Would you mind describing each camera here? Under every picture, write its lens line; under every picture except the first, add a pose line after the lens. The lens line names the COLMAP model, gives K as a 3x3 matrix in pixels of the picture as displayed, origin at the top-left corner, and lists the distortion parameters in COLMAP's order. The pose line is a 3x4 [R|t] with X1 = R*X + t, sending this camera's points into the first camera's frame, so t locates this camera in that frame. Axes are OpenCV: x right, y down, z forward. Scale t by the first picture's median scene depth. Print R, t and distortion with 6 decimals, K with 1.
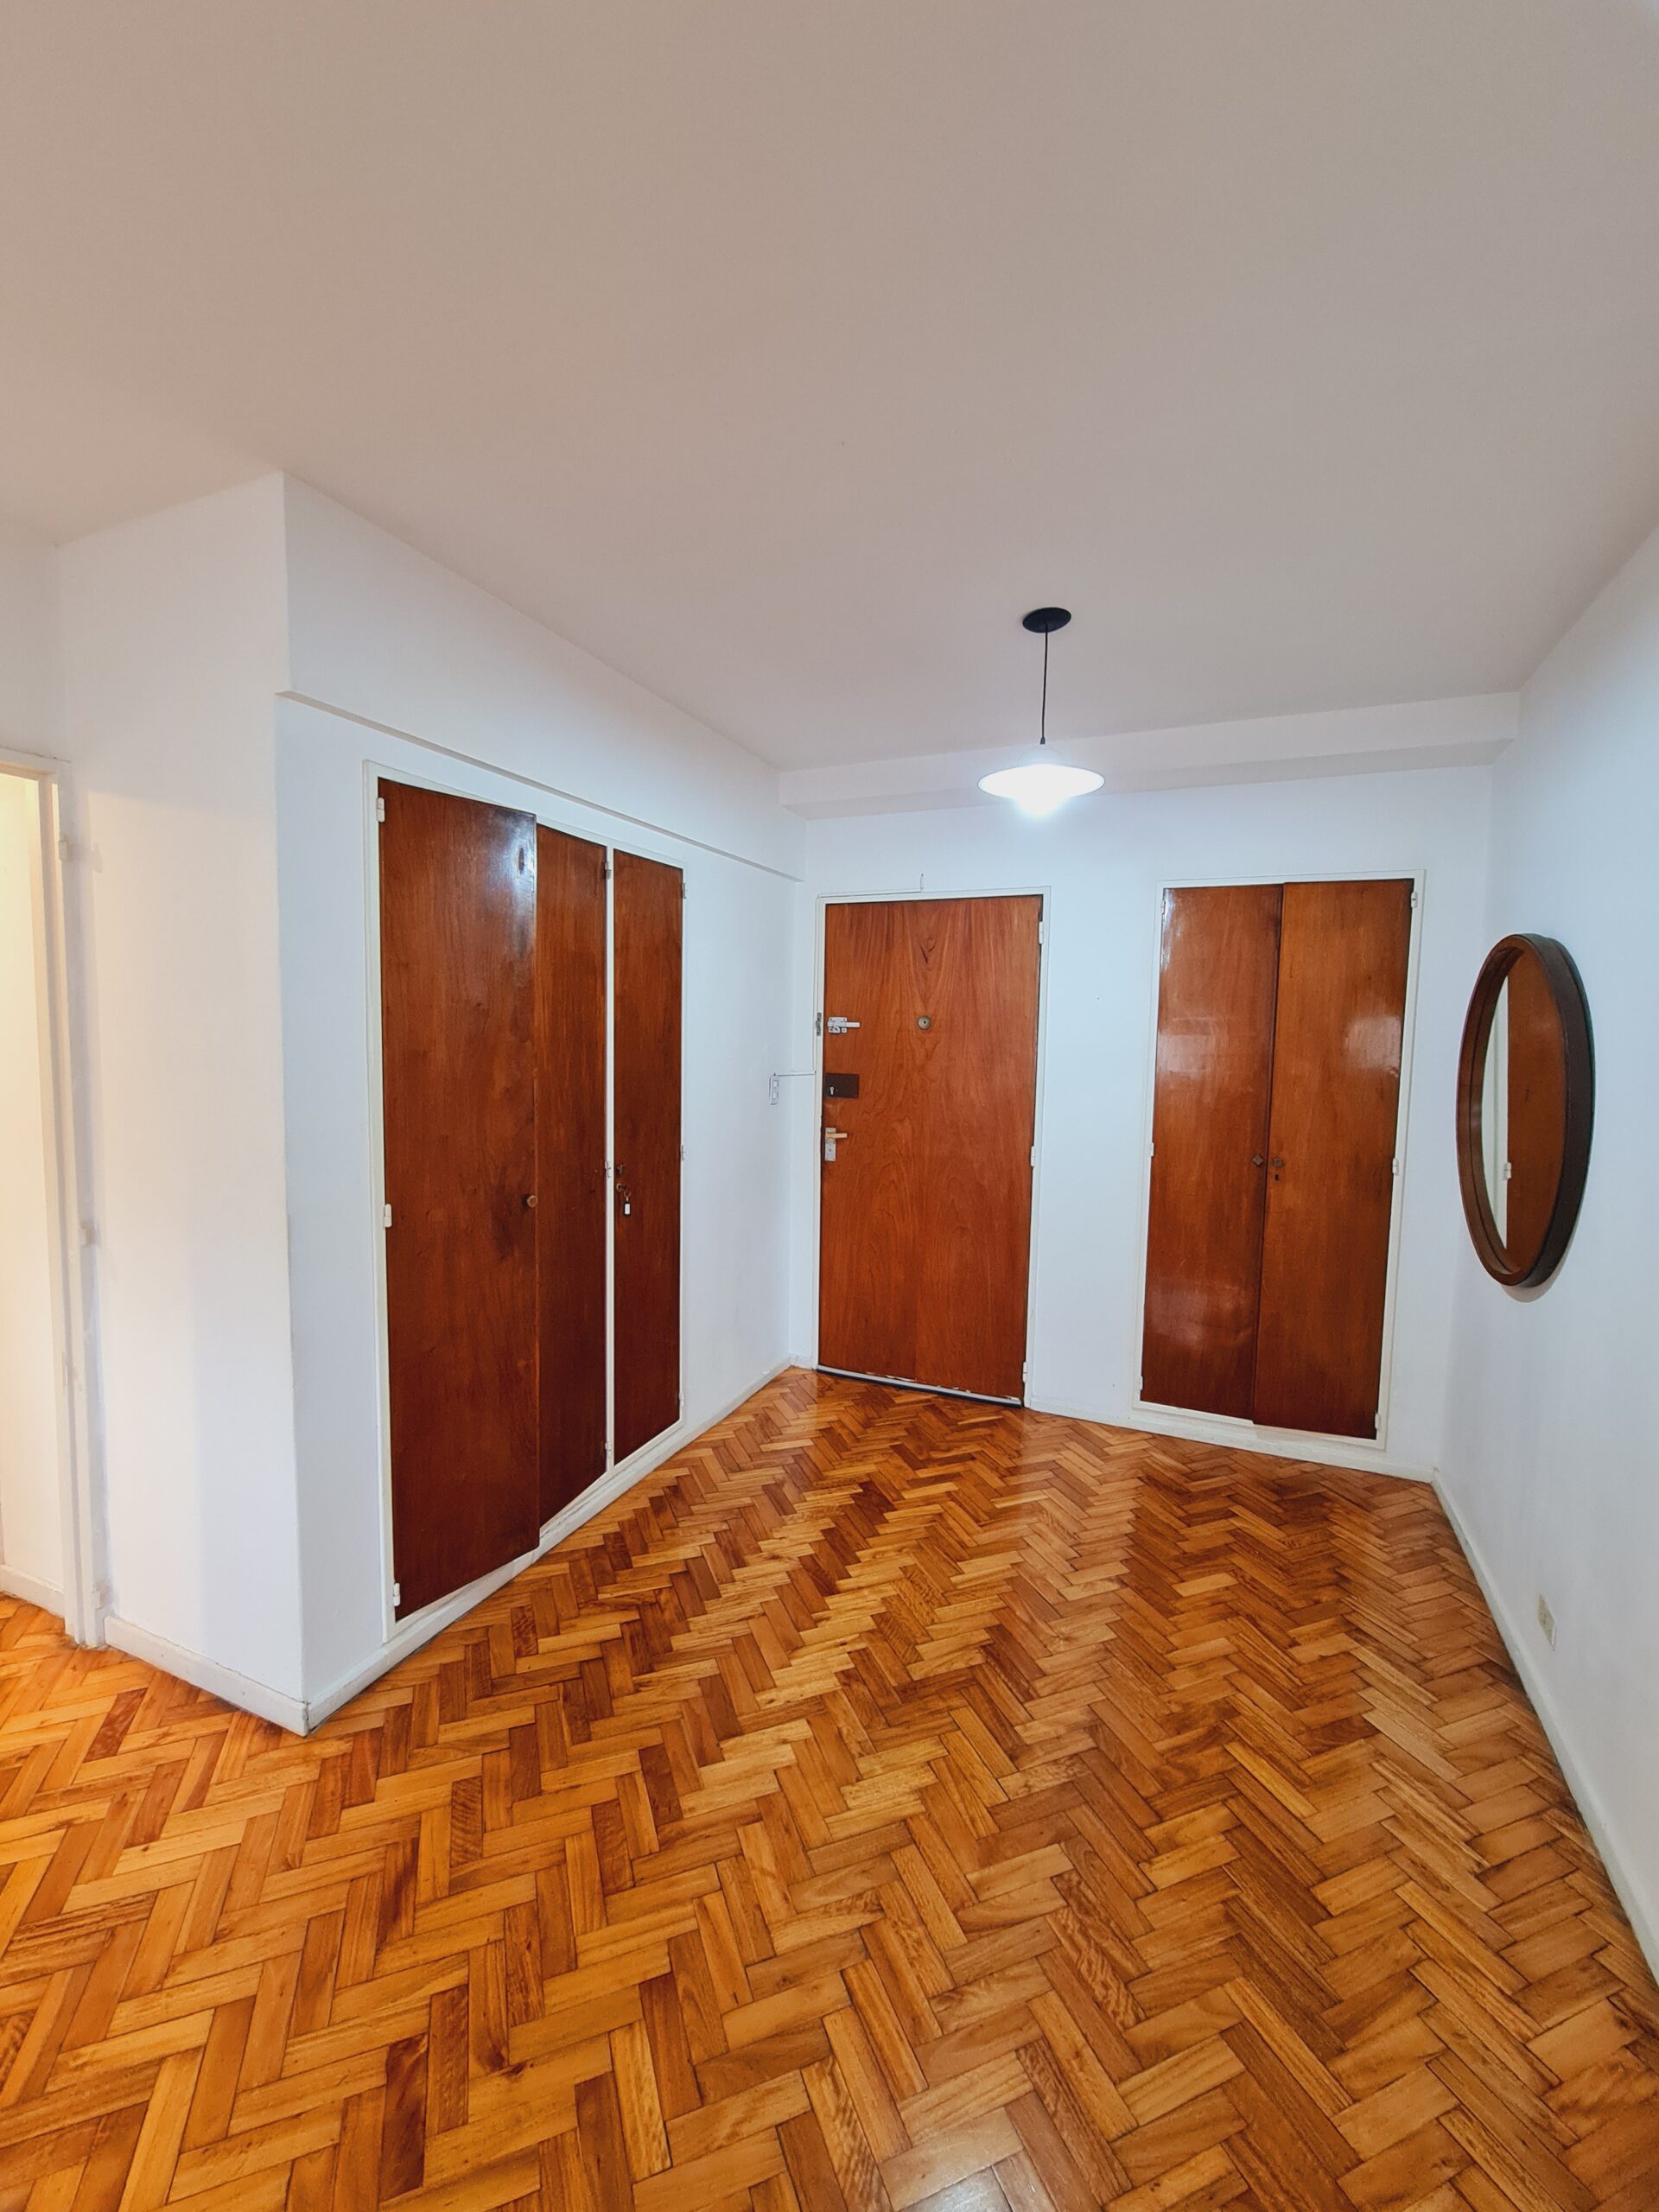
lens RADIAL K [[911.4, 0, 819.7], [0, 911.4, 1097.7], [0, 0, 1]] dist [-0.001143, -0.000802]
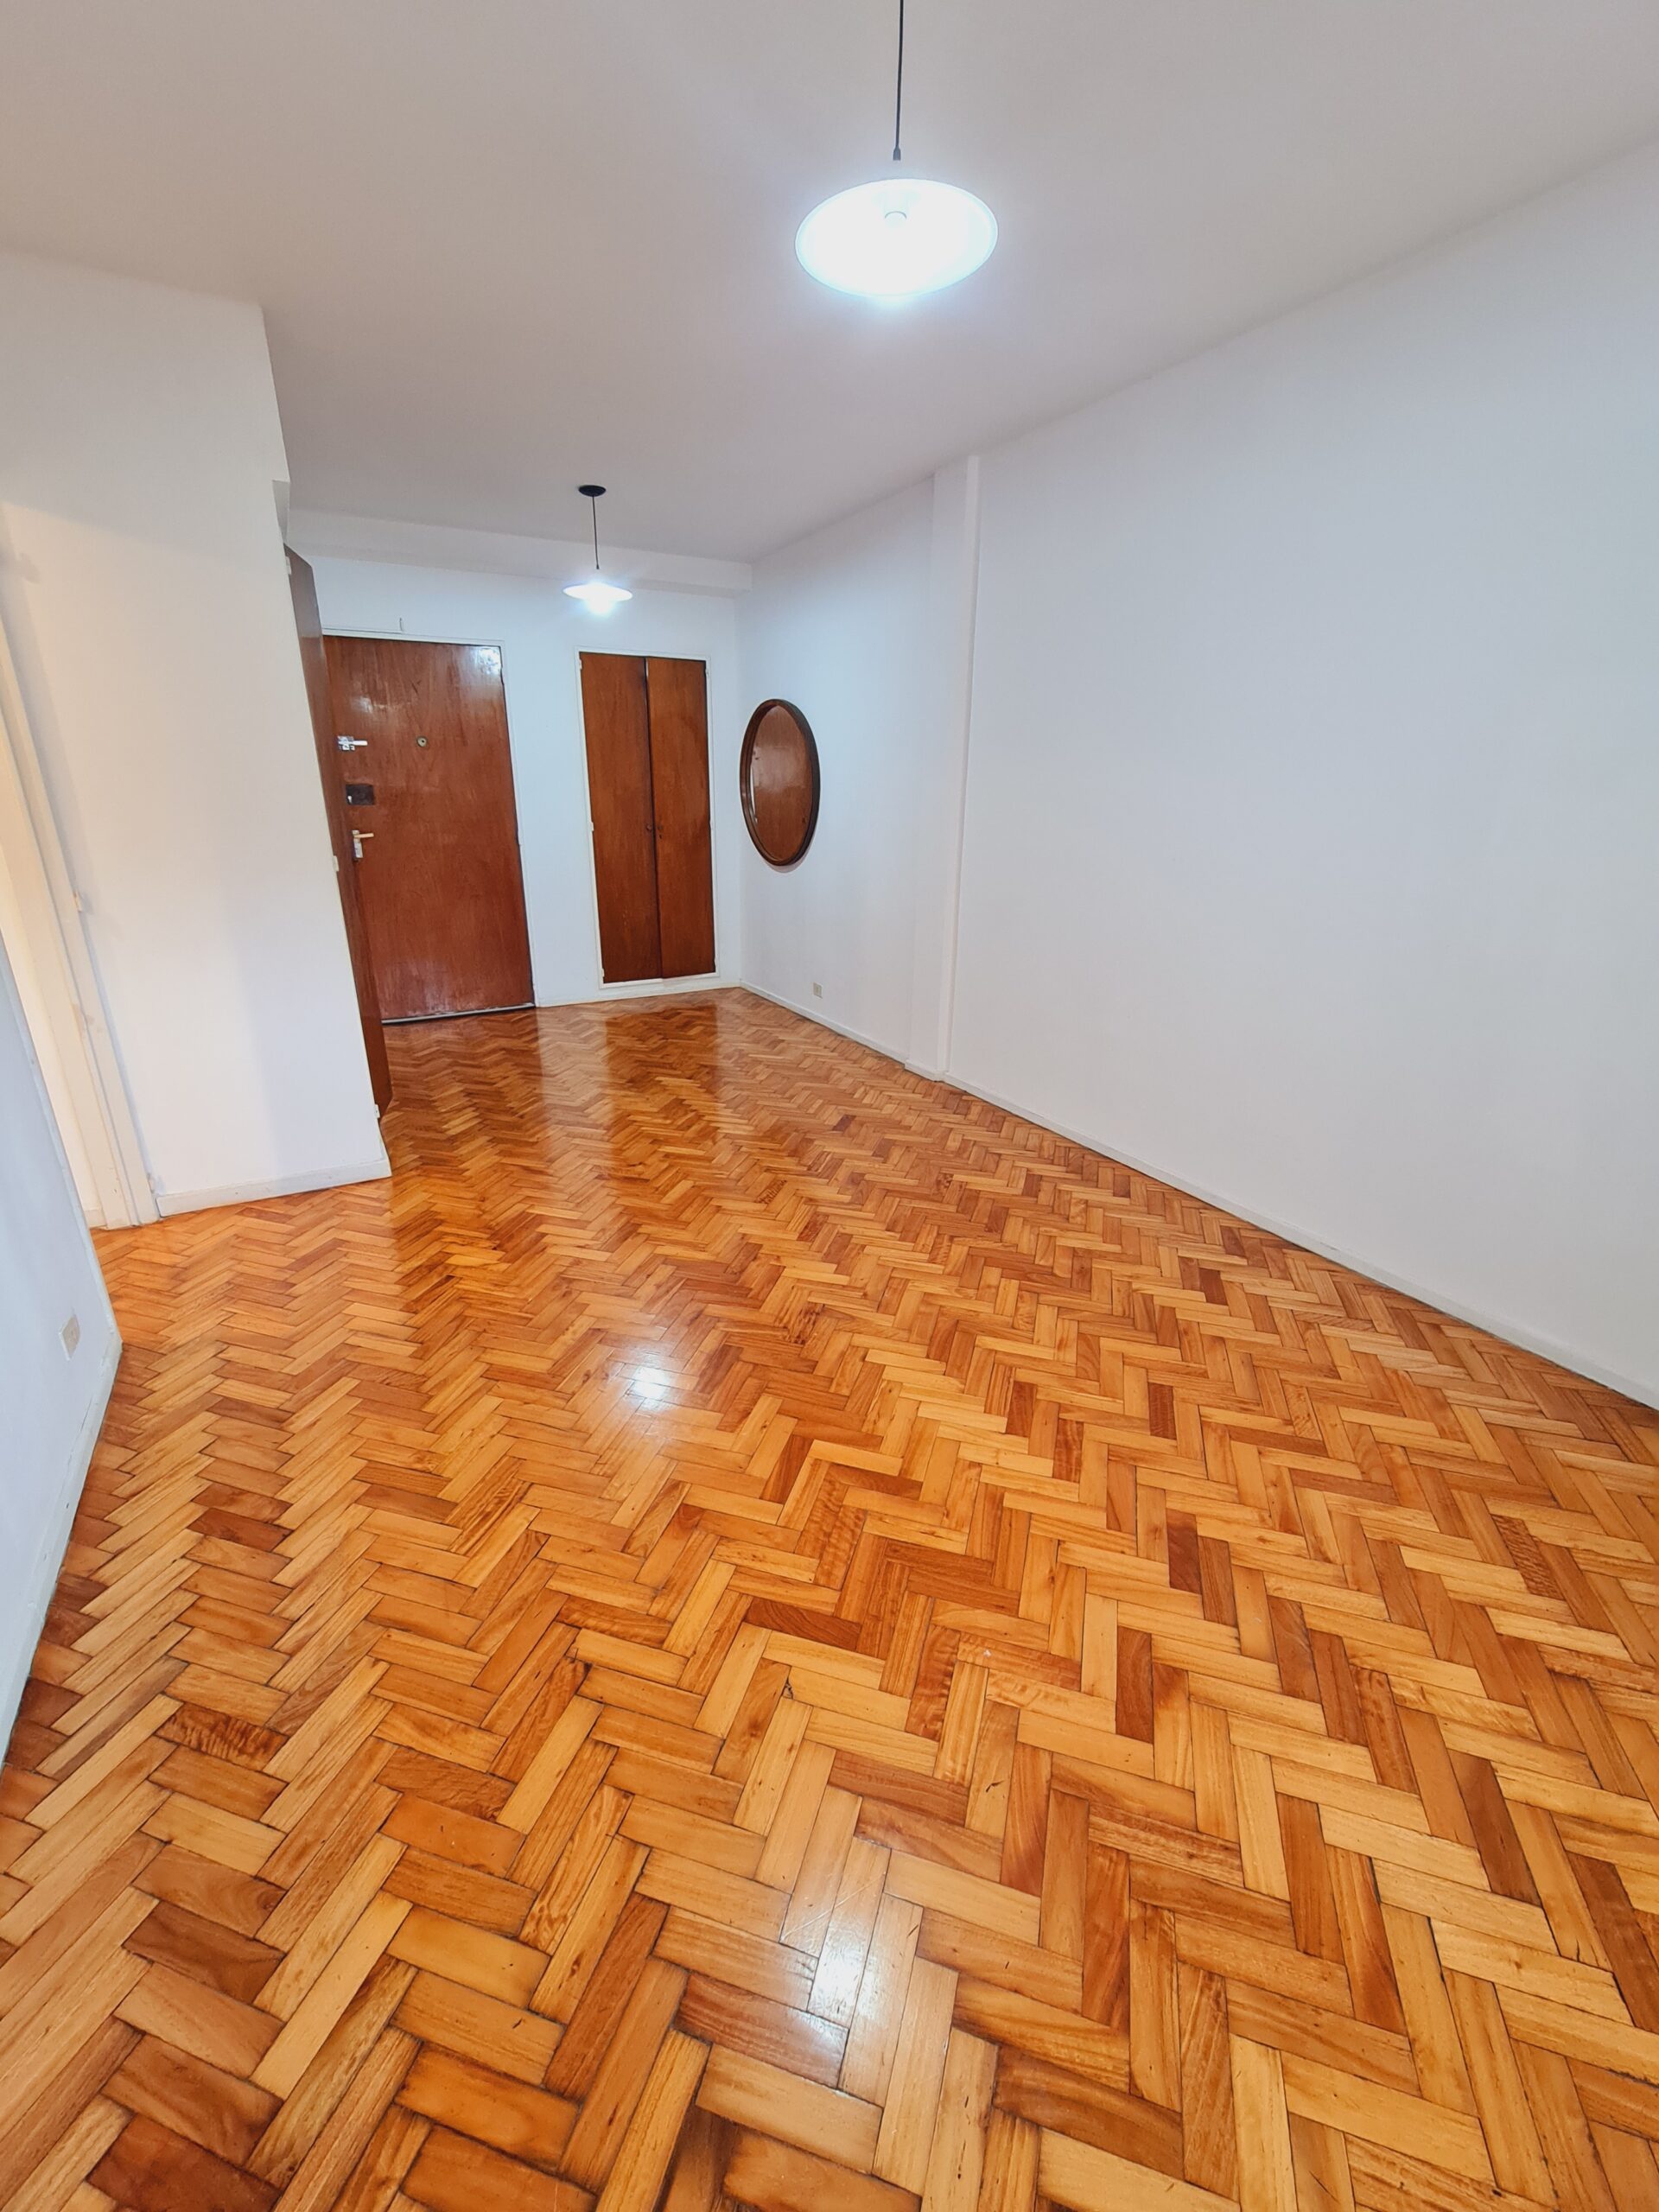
lens RADIAL K [[911.4, 0, 819.7], [0, 911.4, 1097.7], [0, 0, 1]] dist [-0.001143, -0.000802]
pose [[0.608115, -0.275688, 0.744441, -0.790339], [0.064753, 0.951863, 0.299608, 0.061061], [-0.791203, -0.133991, 0.596694, -0.384190]]
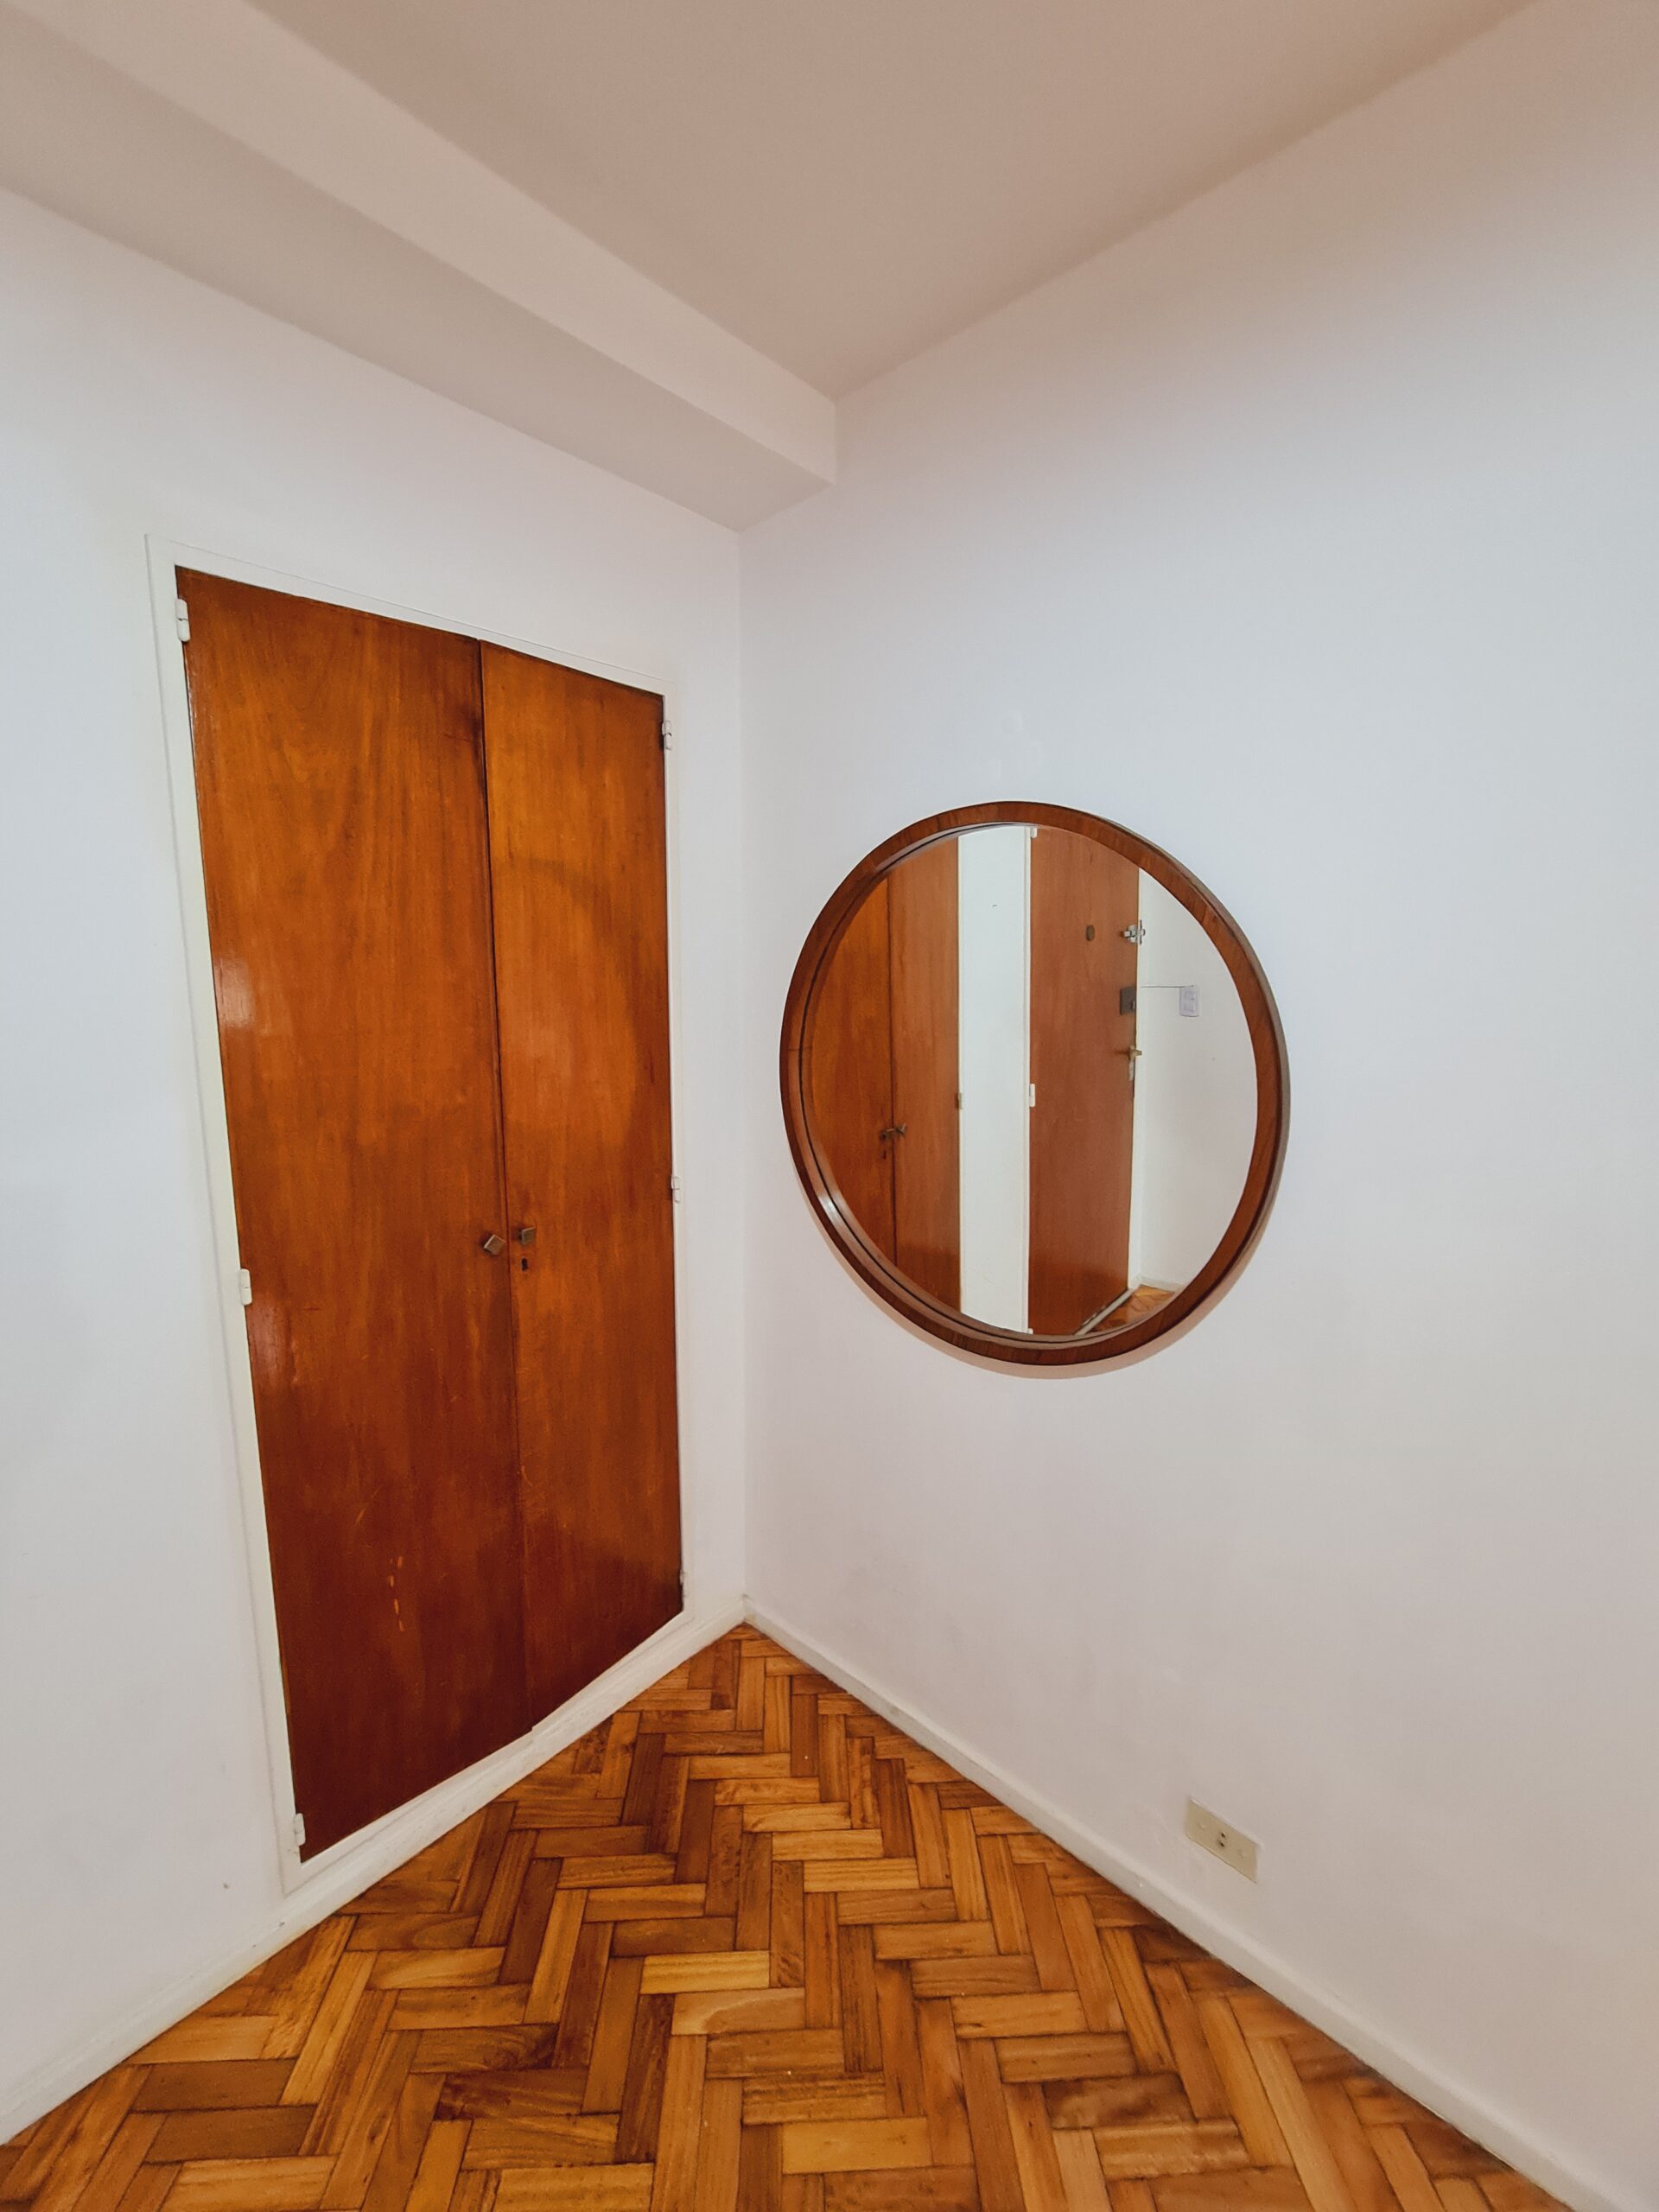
lens RADIAL K [[911.4, 0, 819.7], [0, 911.4, 1097.7], [0, 0, 1]] dist [-0.001143, -0.000802]
pose [[0.317247, -0.160996, 0.934577, 0.104051], [0.076678, 0.986613, 0.143931, -0.063270], [-0.945238, 0.026000, 0.325345, 0.698965]]
